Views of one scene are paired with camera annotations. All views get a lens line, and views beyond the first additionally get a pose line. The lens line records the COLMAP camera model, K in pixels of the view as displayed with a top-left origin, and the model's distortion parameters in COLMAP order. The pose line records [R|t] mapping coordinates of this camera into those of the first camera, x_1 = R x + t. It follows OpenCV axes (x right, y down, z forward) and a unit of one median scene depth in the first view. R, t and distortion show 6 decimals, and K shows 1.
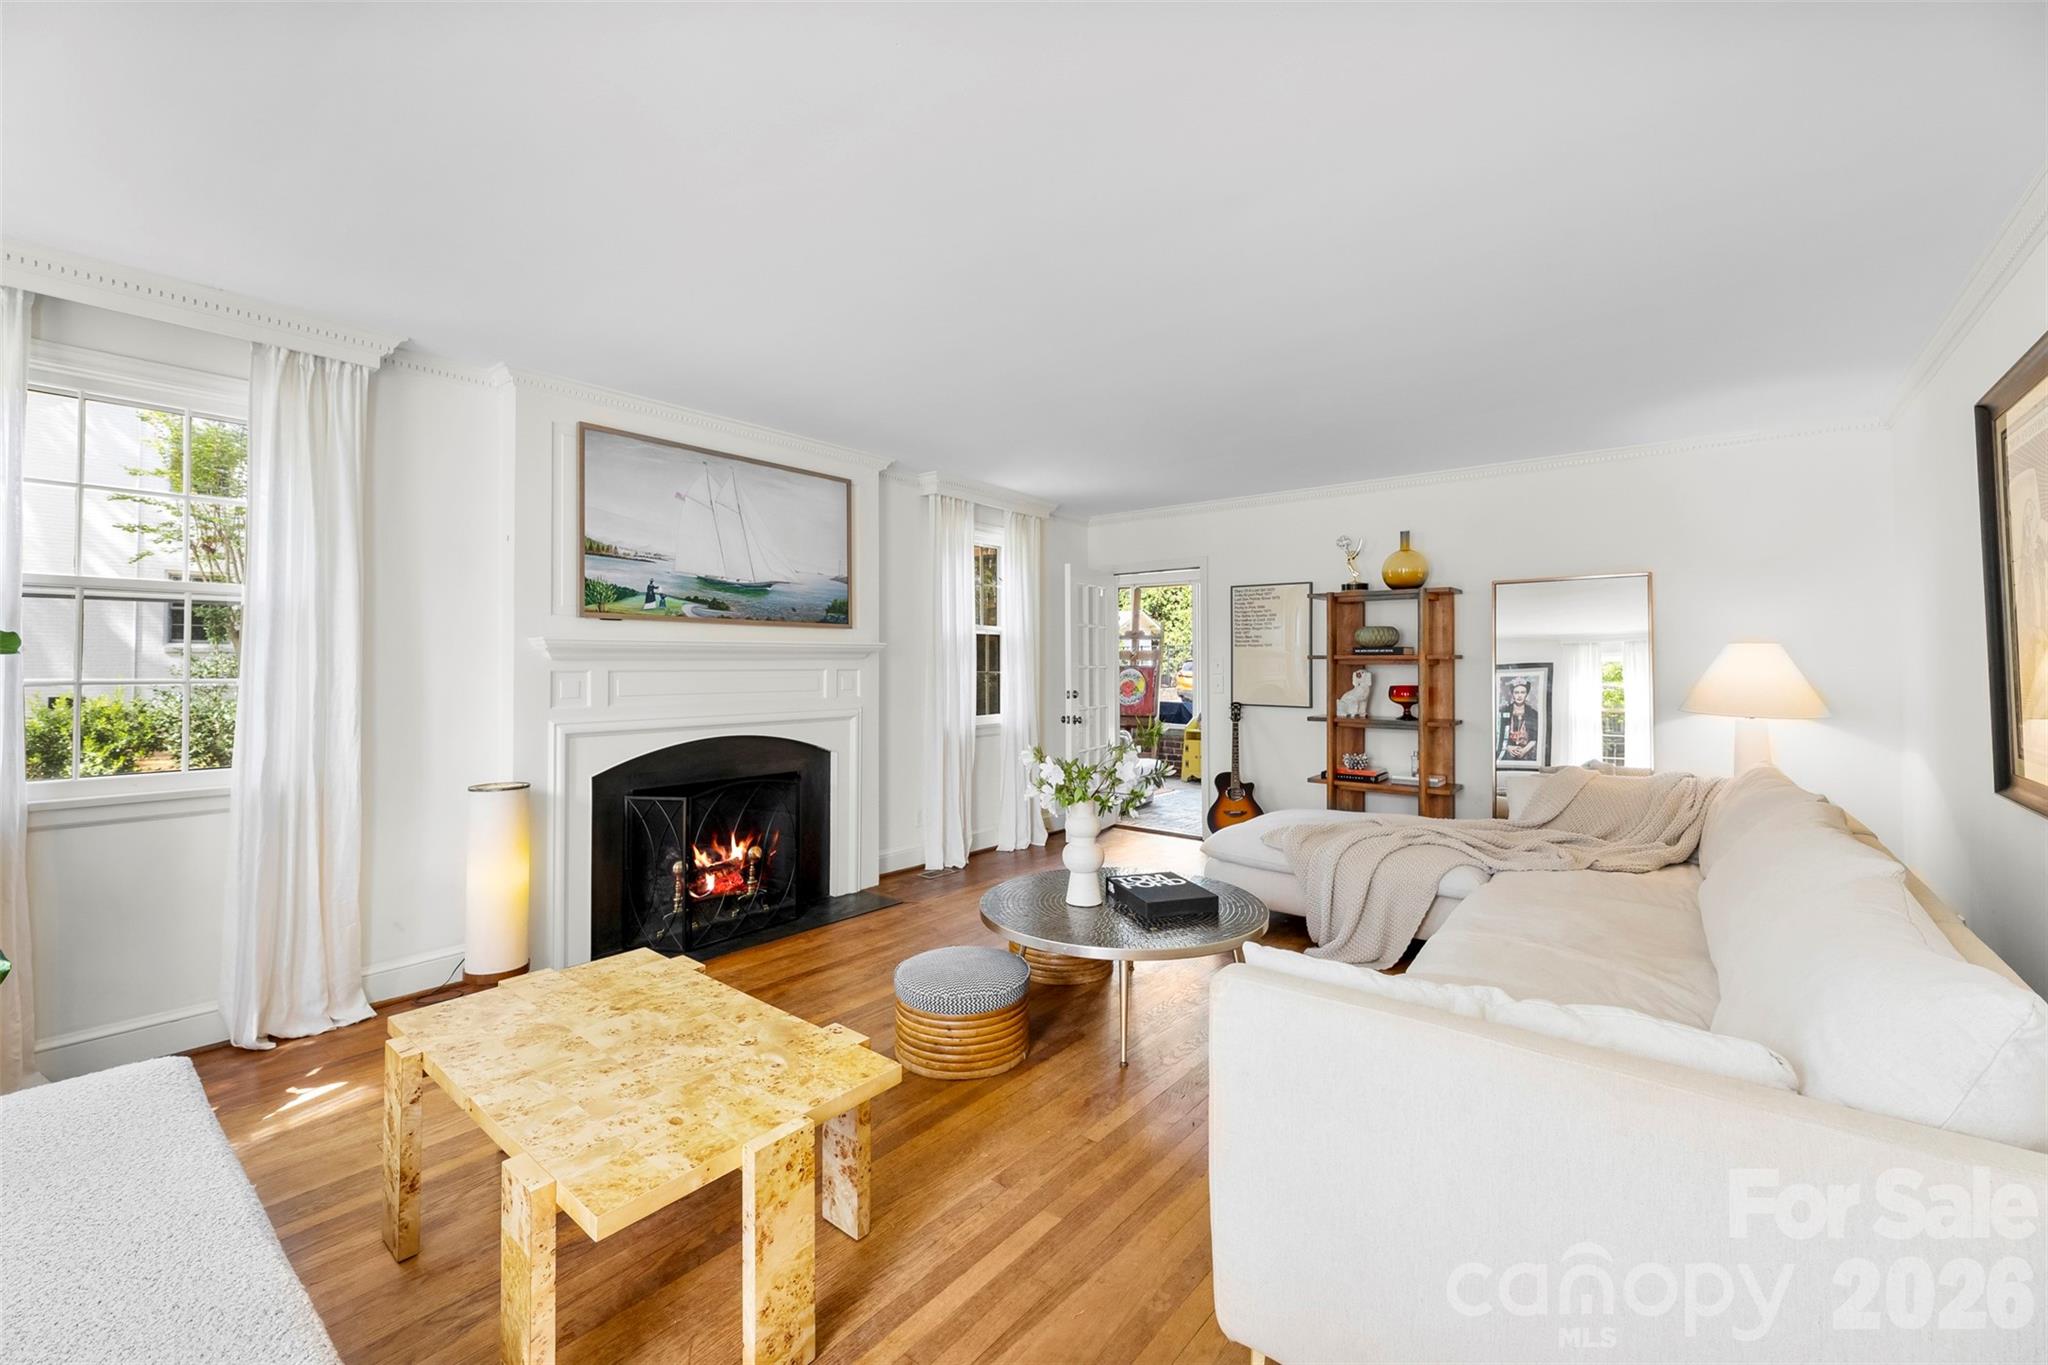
lens RADIAL K [[830.9, 0, 1020.2], [0, 830.9, 669.2], [0, 0, 1]] dist [0.004308, -0.001004]
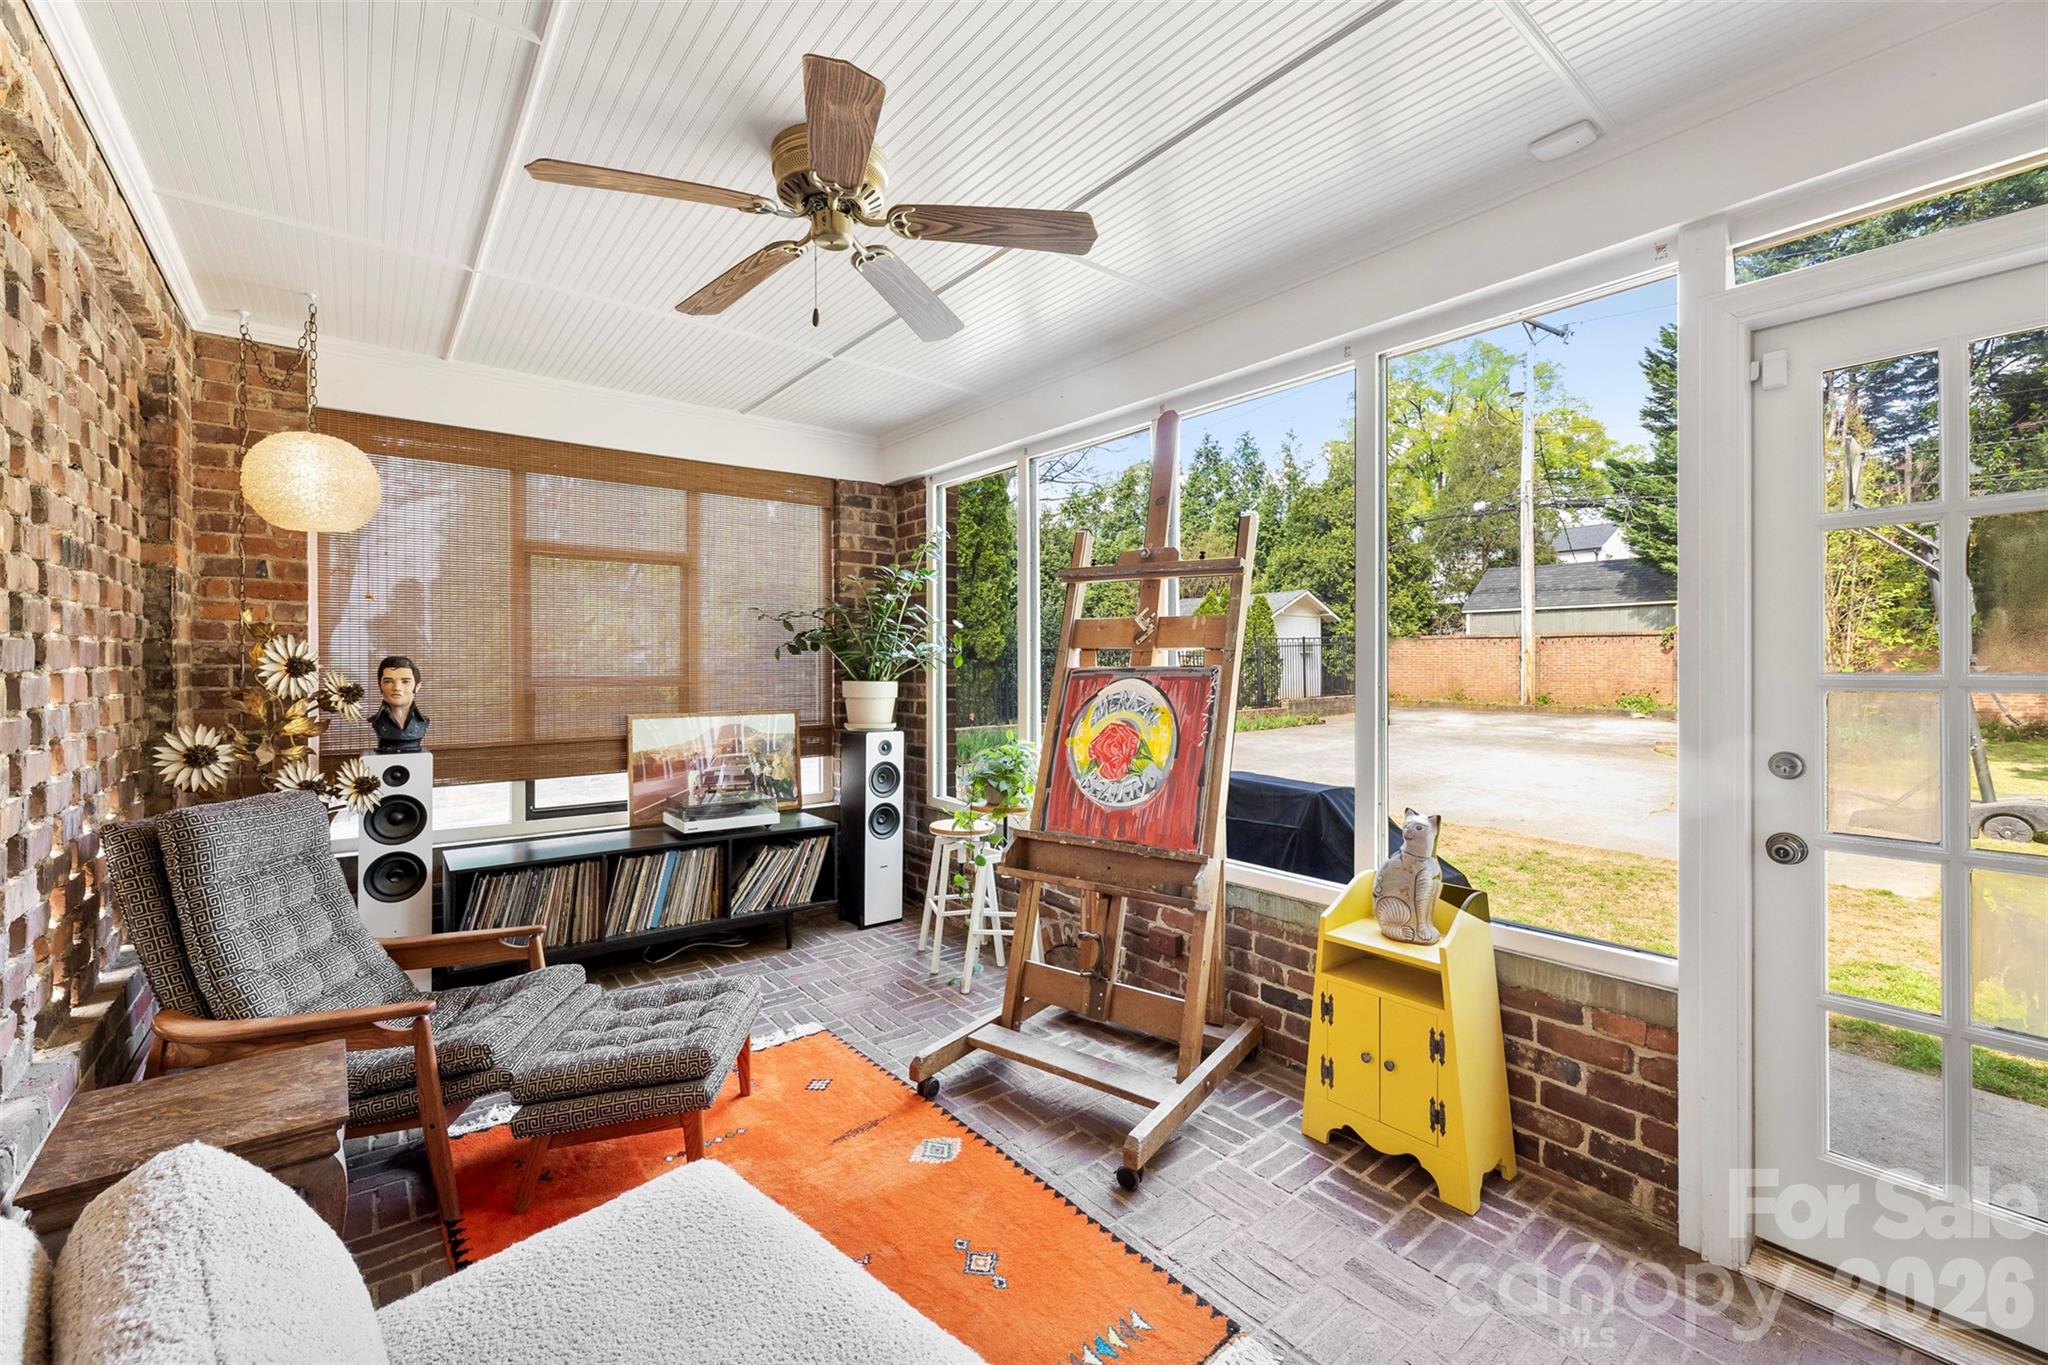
lens RADIAL K [[830.9, 0, 1021.1], [0, 830.9, 674.7], [0, 0, 1]] dist [0.004308, -0.001004]
pose [[0.979293, 0.002742, -0.202430, 0.156249], [-0.000545, 0.999940, 0.010905, -0.004931], [0.202448, -0.010569, 0.979236, 0.718593]]
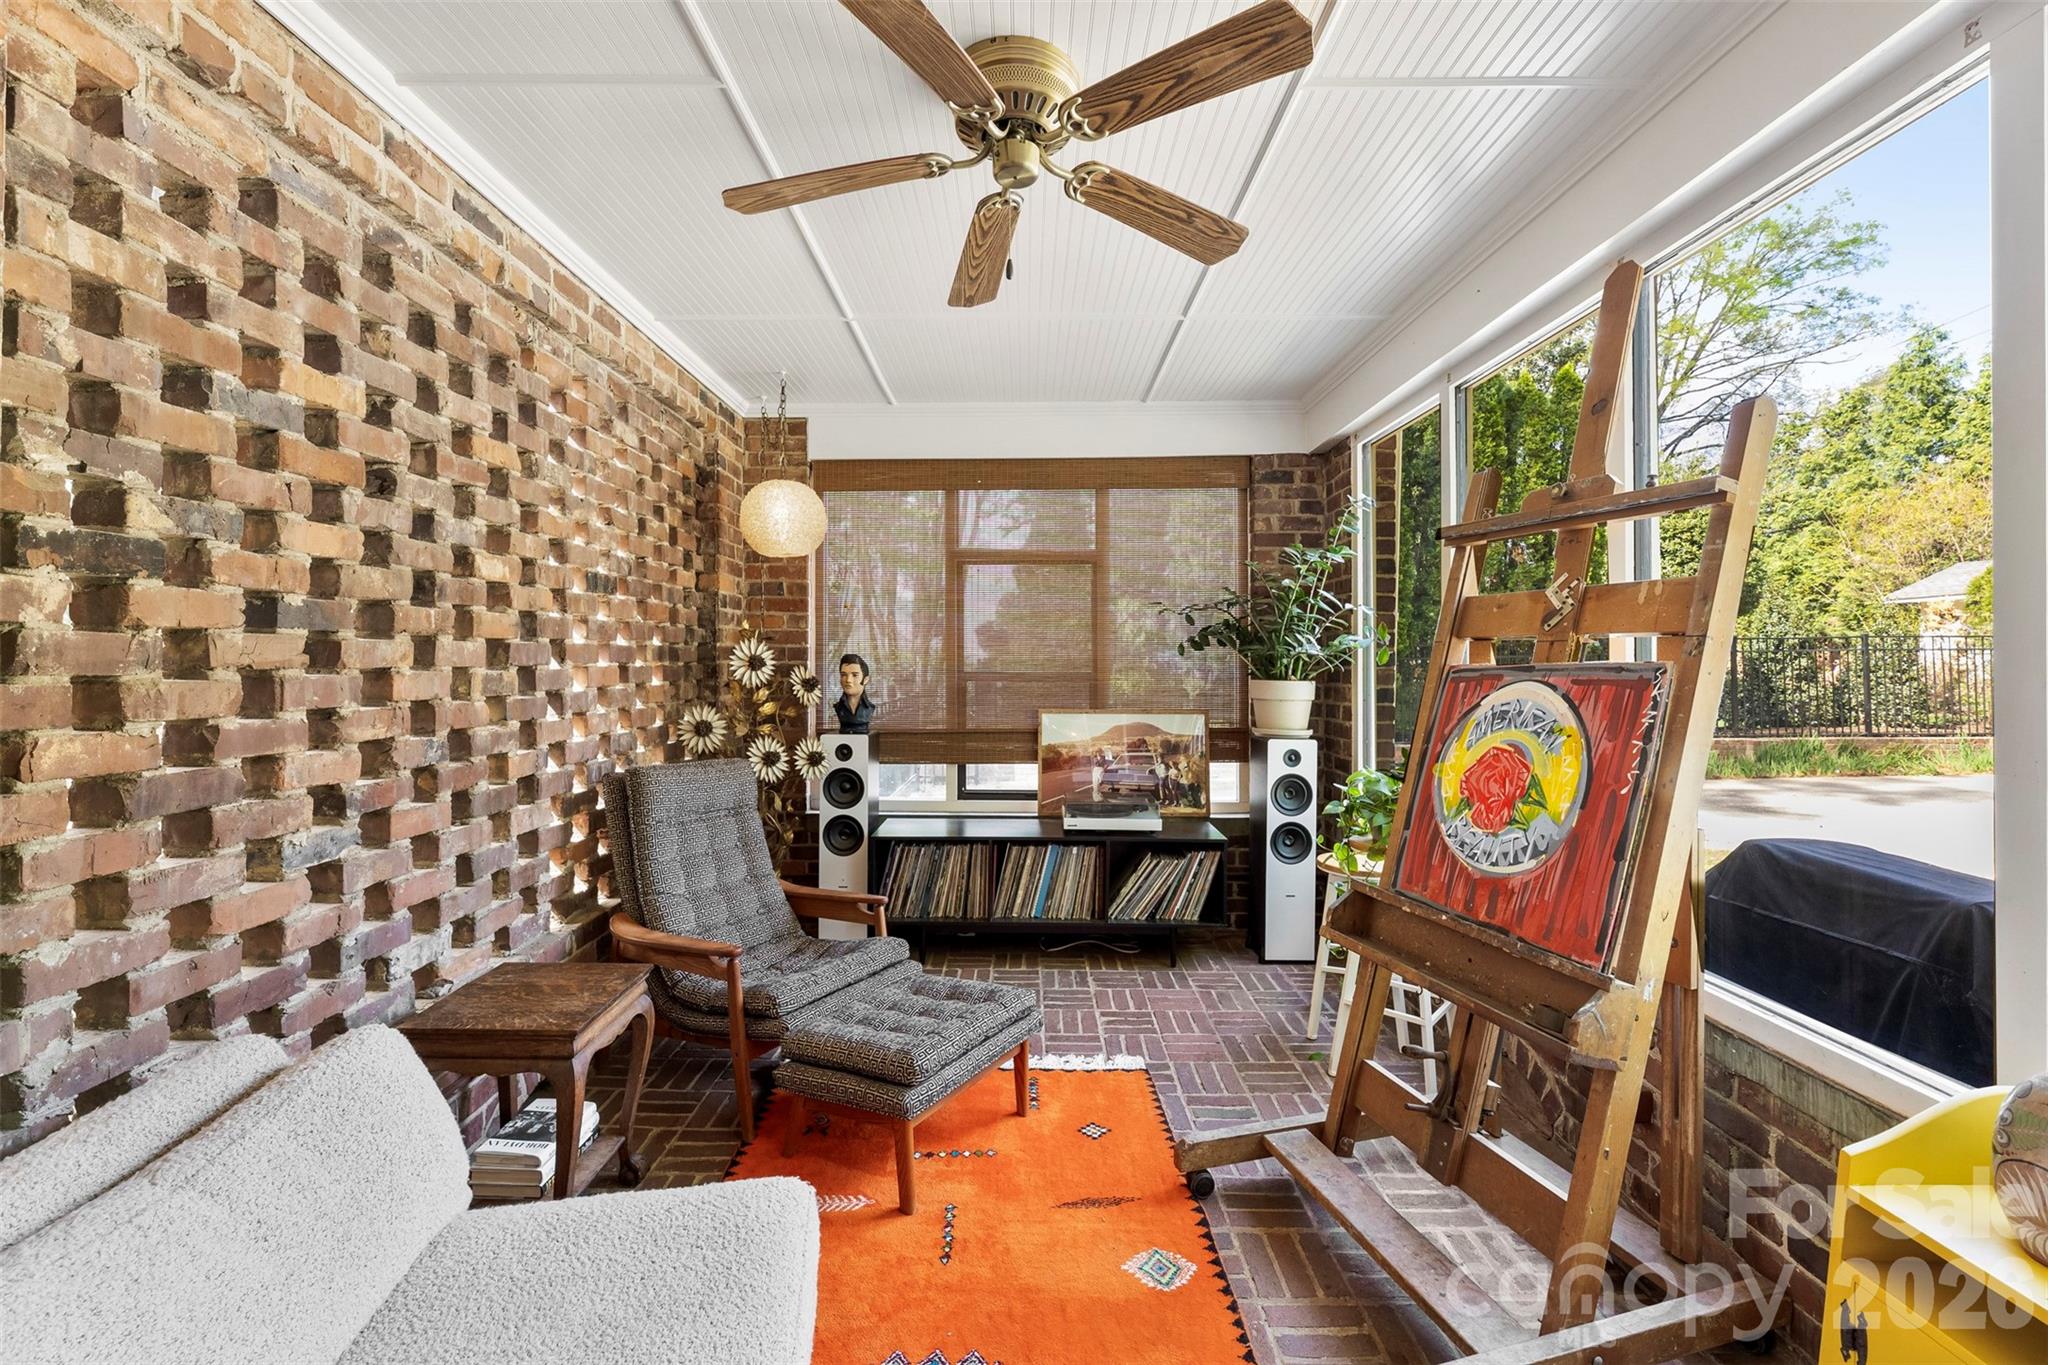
lens RADIAL K [[830.9, 0, 1025.2], [0, 830.9, 667.0], [0, 0, 1]] dist [0.004308, -0.001004]
pose [[0.640997, 0.004831, -0.767528, 0.208197], [-0.002129, 0.999988, 0.004517, -0.004417], [0.767540, -0.001261, 0.640999, 0.796963]]
